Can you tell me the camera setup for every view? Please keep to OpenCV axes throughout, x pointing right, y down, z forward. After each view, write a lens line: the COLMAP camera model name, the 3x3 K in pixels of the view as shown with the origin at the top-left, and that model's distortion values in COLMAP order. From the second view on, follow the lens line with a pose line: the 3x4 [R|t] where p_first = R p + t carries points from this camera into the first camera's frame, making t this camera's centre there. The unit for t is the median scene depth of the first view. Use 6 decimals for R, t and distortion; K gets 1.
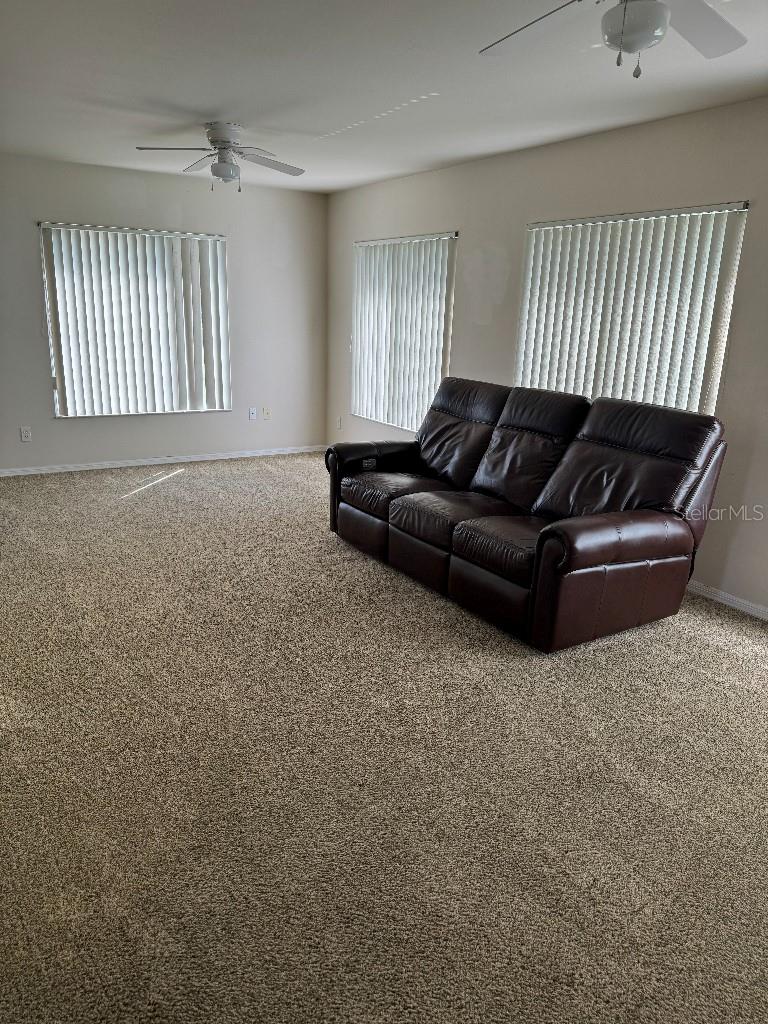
lens RADIAL K [[739.3, 0, 384.0], [0, 739.3, 512.0], [0, 0, 1]] dist [0.052114, -0.070249]
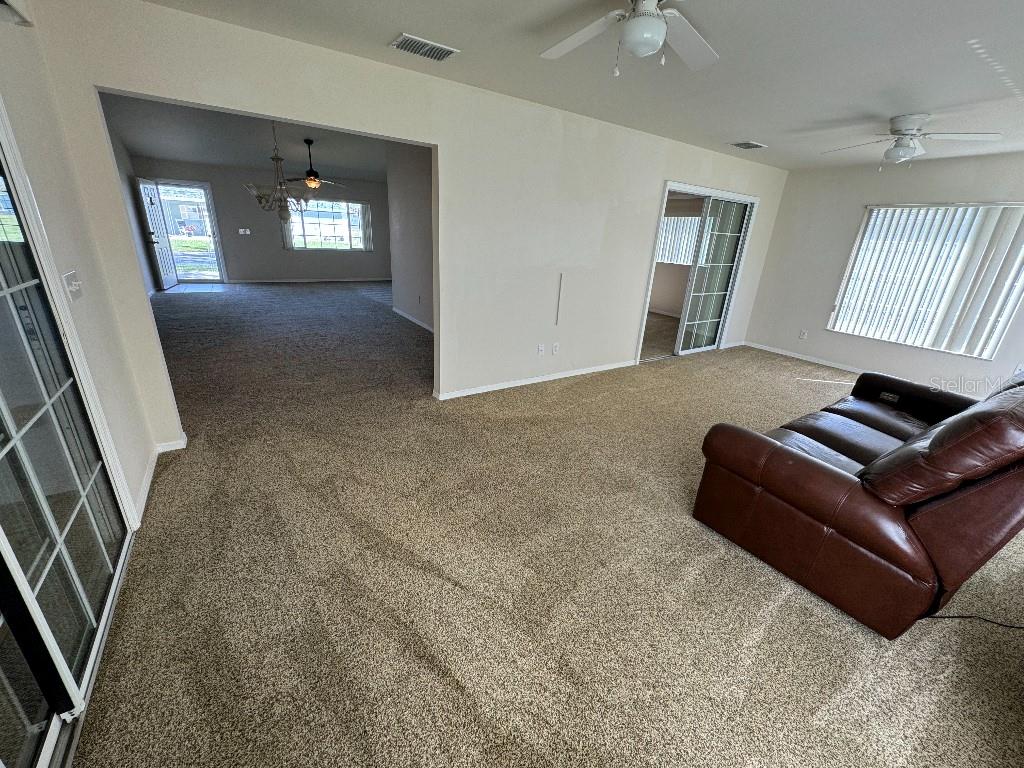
lens RADIAL K [[408.3, 0, 509.9], [0, 408.3, 380.7], [0, 0, 1]] dist [-0.003178, -0.000457]
pose [[0.010582, 0.310228, -0.950603, 0.457834], [-0.320876, 0.901434, 0.290610, -0.068269], [0.947062, 0.301951, 0.109084, 0.315647]]
